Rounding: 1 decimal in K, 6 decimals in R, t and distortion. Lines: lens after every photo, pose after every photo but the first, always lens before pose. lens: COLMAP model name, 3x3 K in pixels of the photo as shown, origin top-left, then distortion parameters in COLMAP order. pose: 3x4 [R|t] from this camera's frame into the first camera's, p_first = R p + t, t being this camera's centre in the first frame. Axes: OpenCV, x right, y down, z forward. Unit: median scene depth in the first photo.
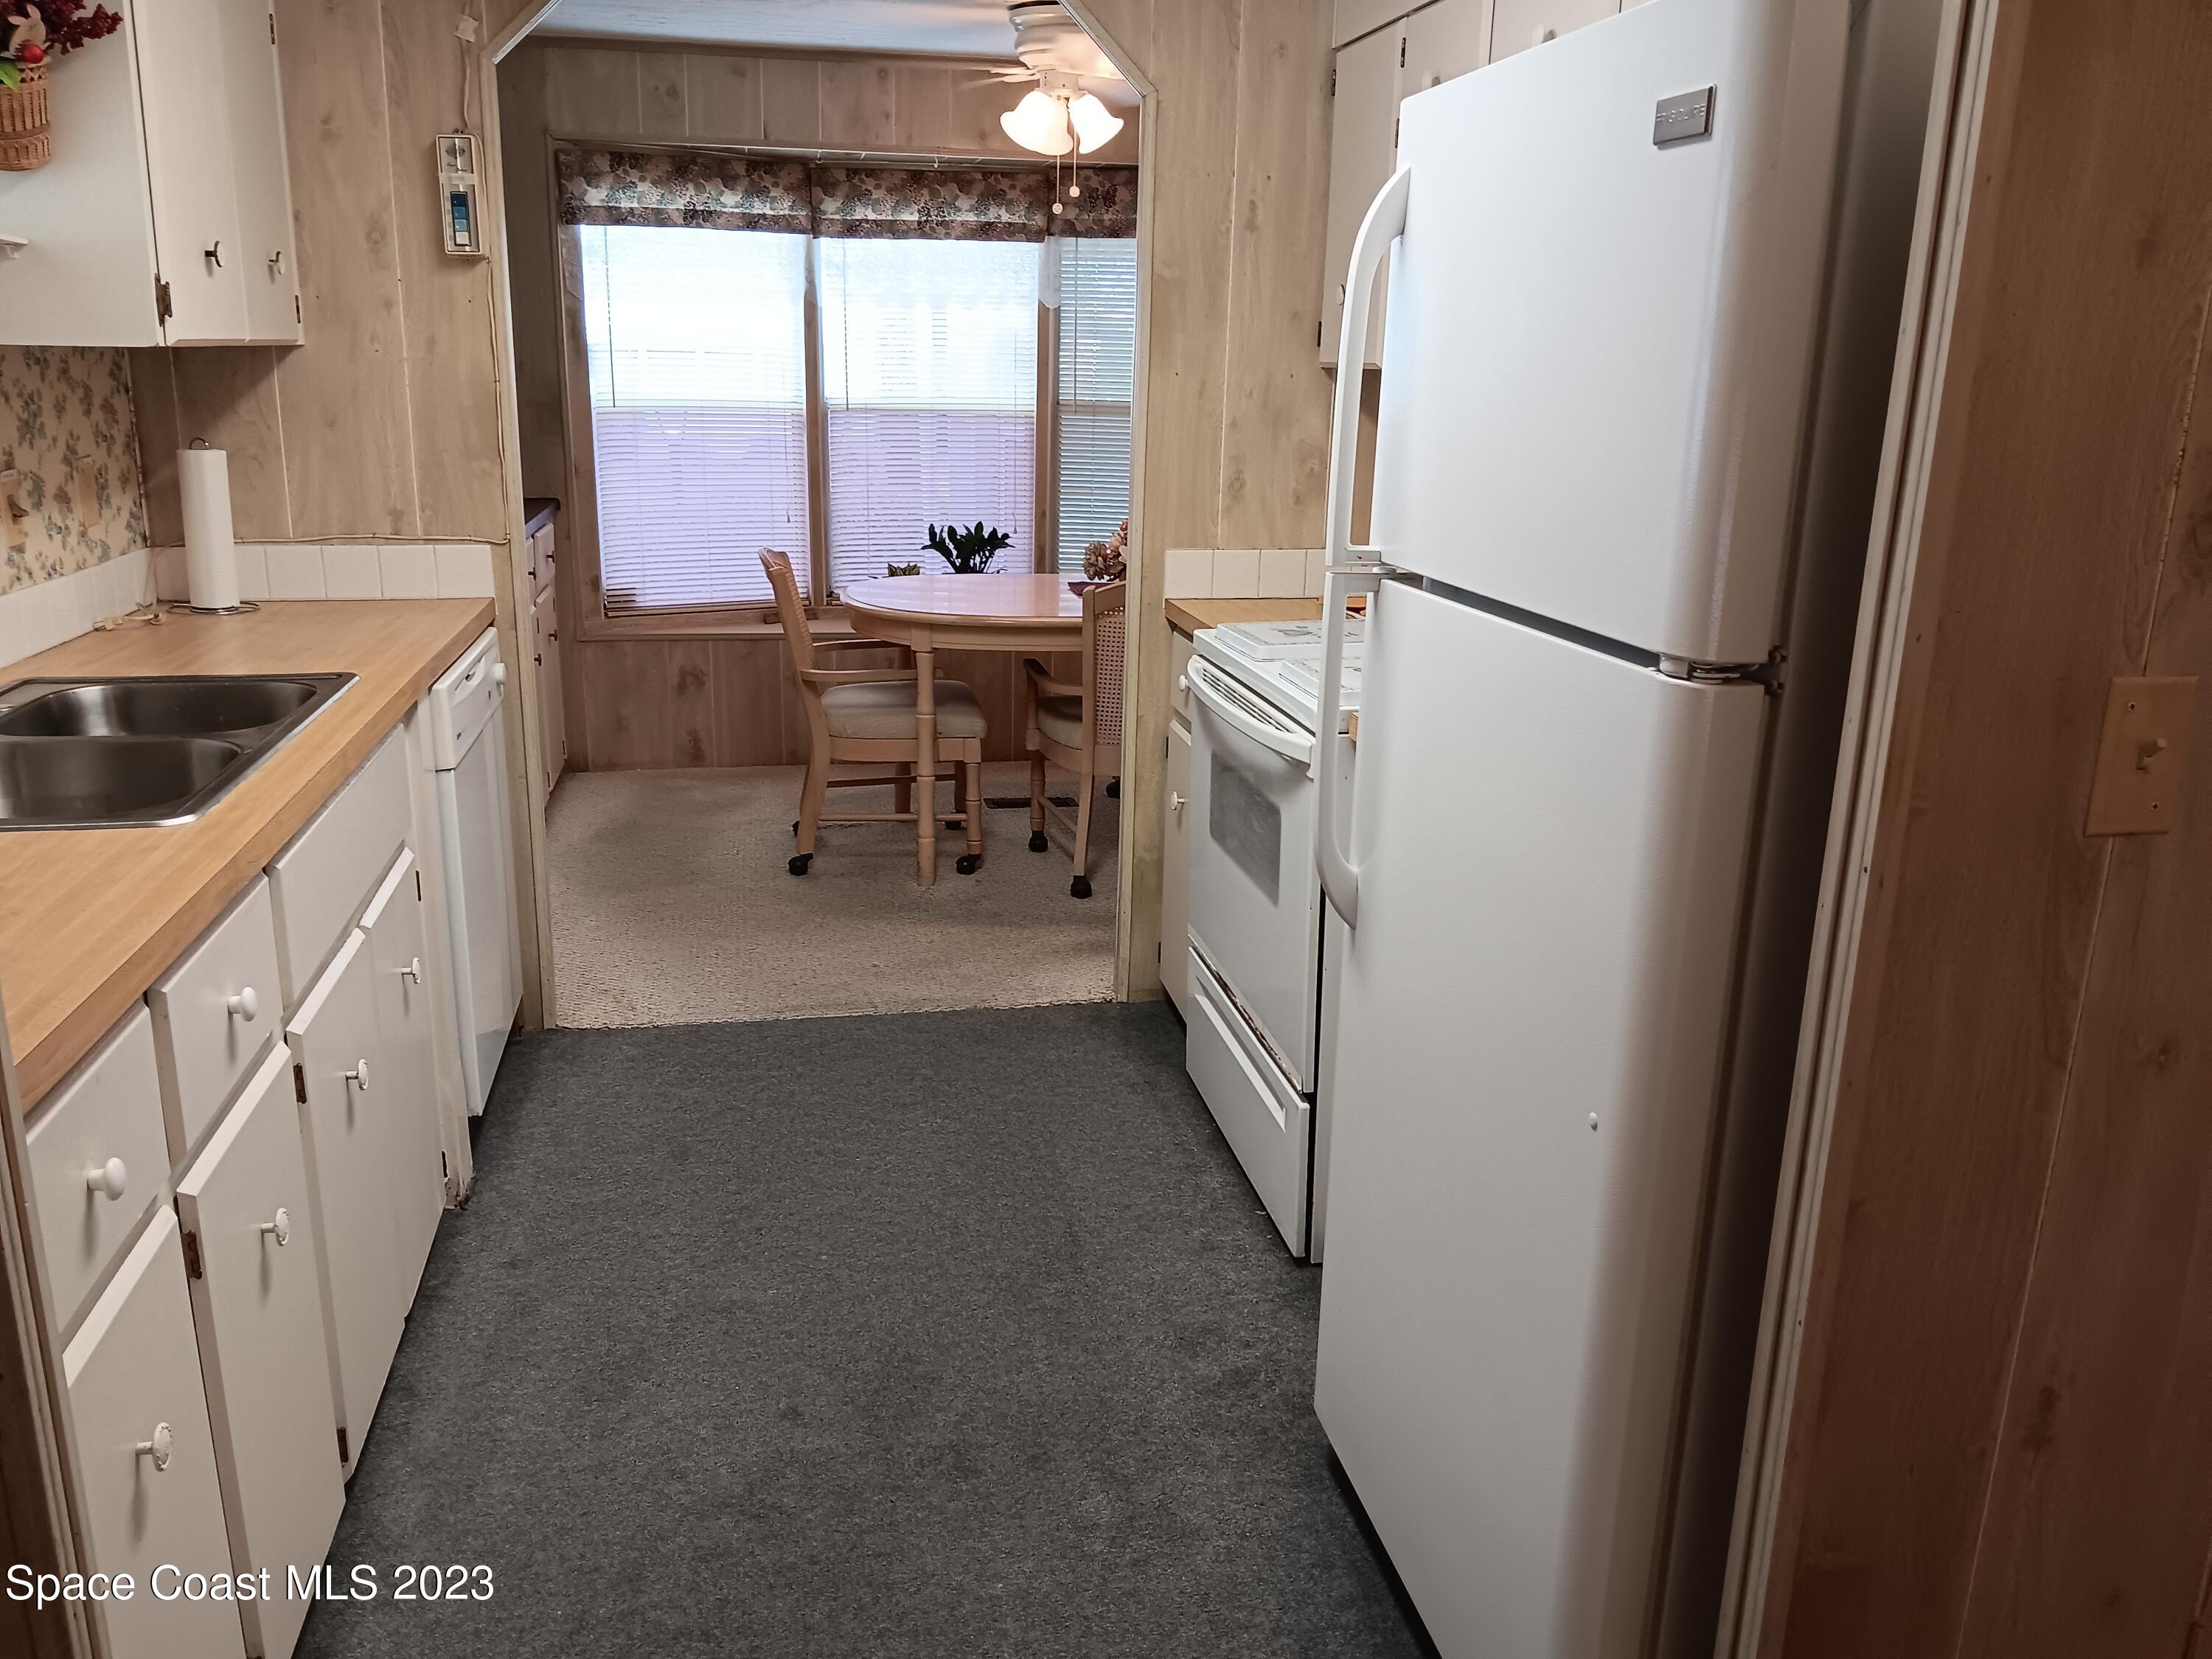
lens RADIAL K [[1738.8, 0, 1106.0], [0, 1738.8, 829.5], [0, 0, 1]] dist [0.034779, -0.081497]
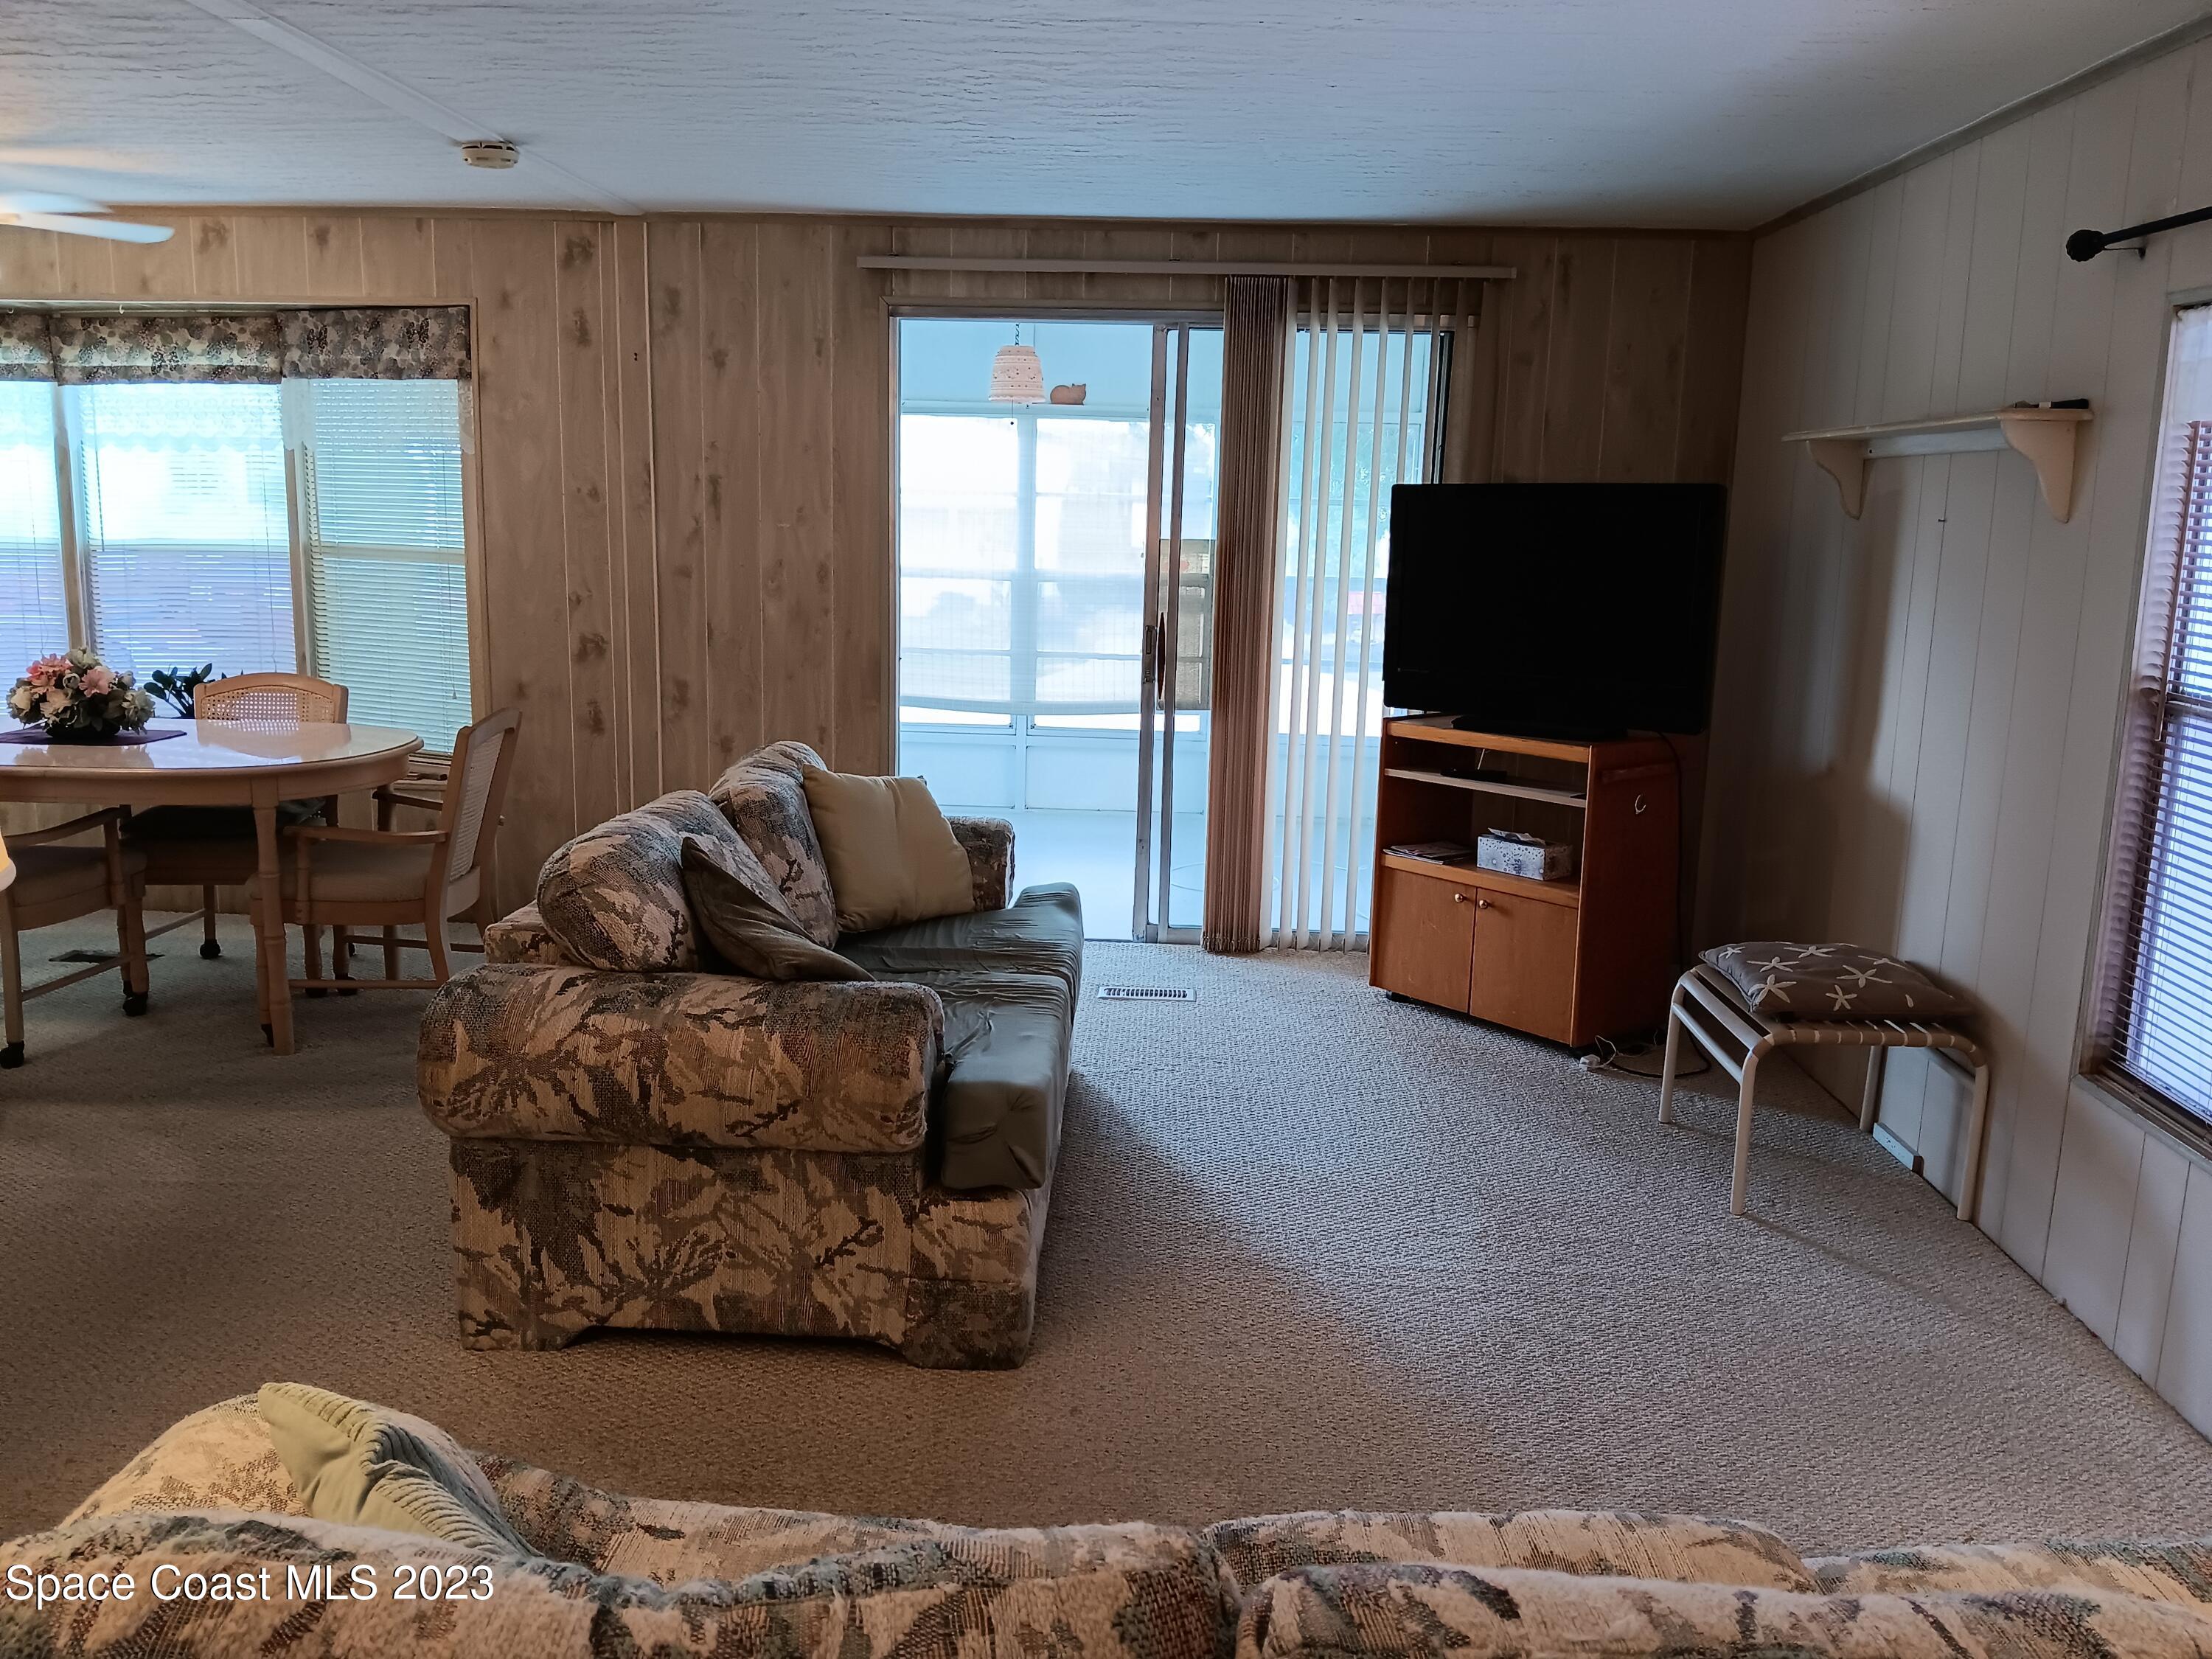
lens RADIAL K [[1666.4, 0, 1105.8], [0, 1666.4, 783.1], [0, 0, 1]] dist [0.075759, -0.103552]
pose [[0.969930, 0.036809, -0.240584, 0.672585], [-0.060070, 0.994121, -0.090079, -0.055840], [0.235854, 0.101822, 0.966439, 0.215243]]
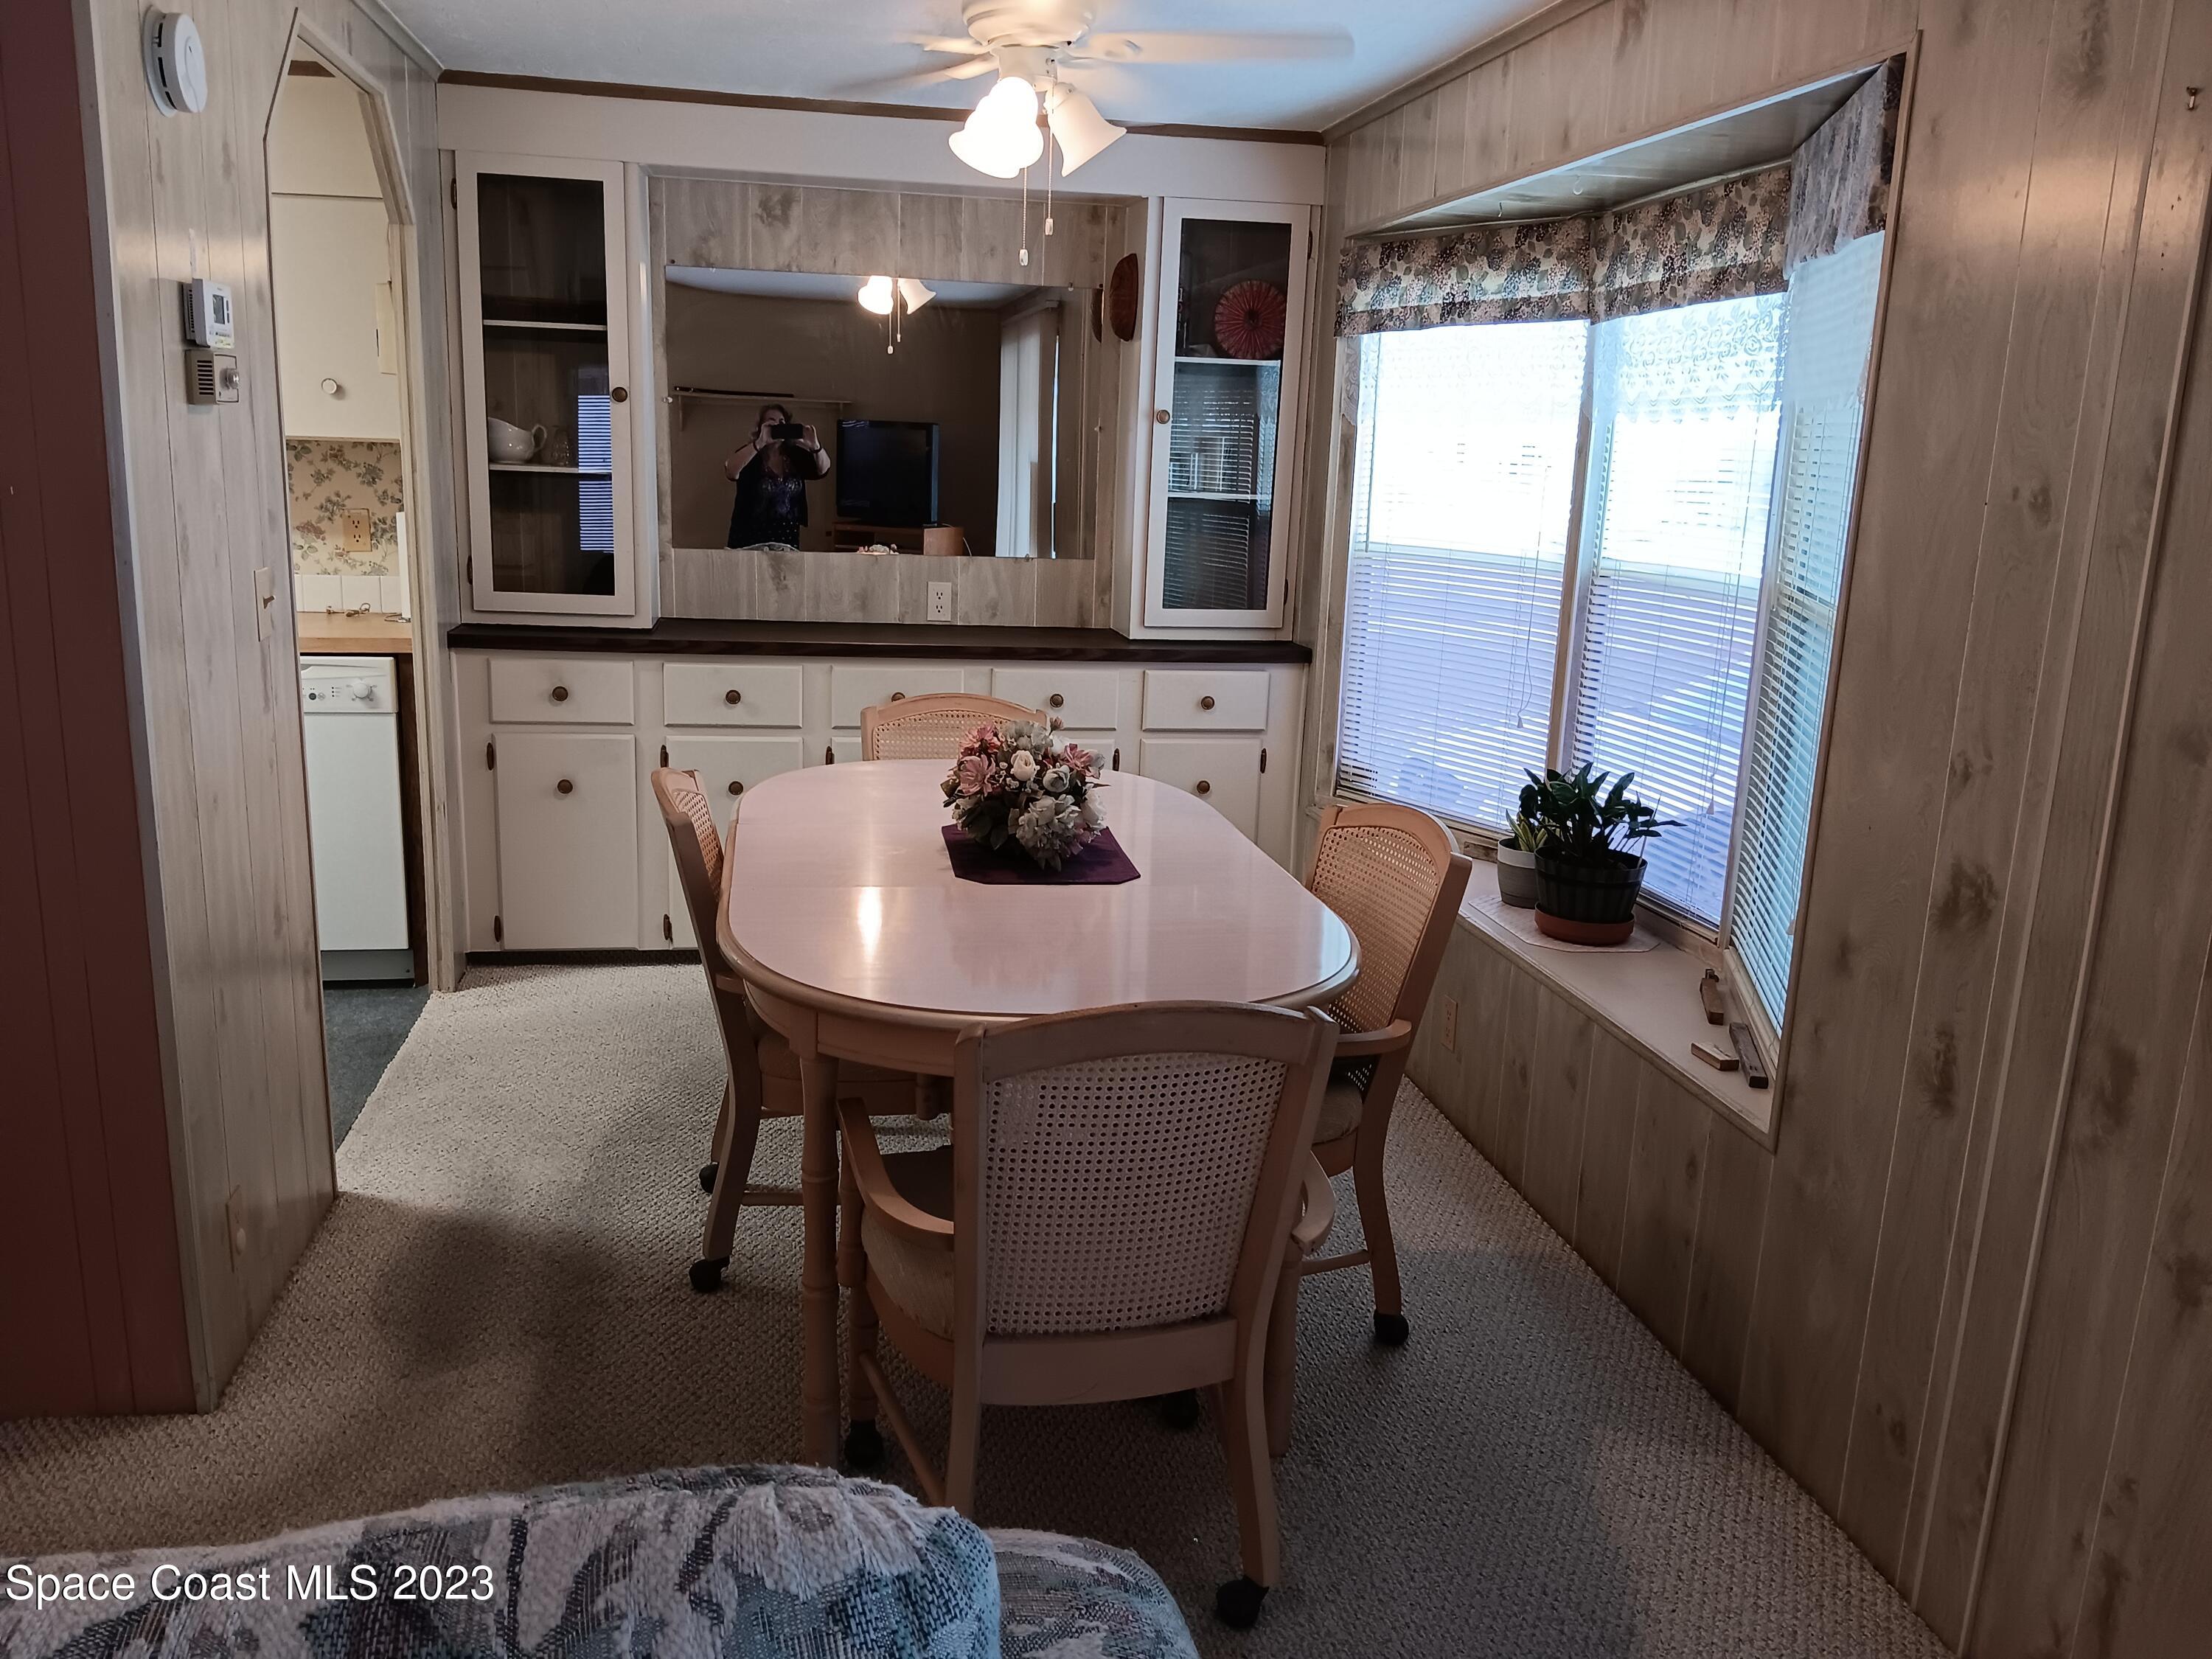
lens RADIAL K [[1729.9, 0, 1101.6], [0, 1729.9, 835.6], [0, 0, 1]] dist [0.114348, -0.279014]
pose [[-0.006572, 0.199036, -0.979970, 0.535271], [-0.302096, 0.933806, 0.191686, -0.227469], [0.953255, 0.297305, 0.053991, 0.843998]]
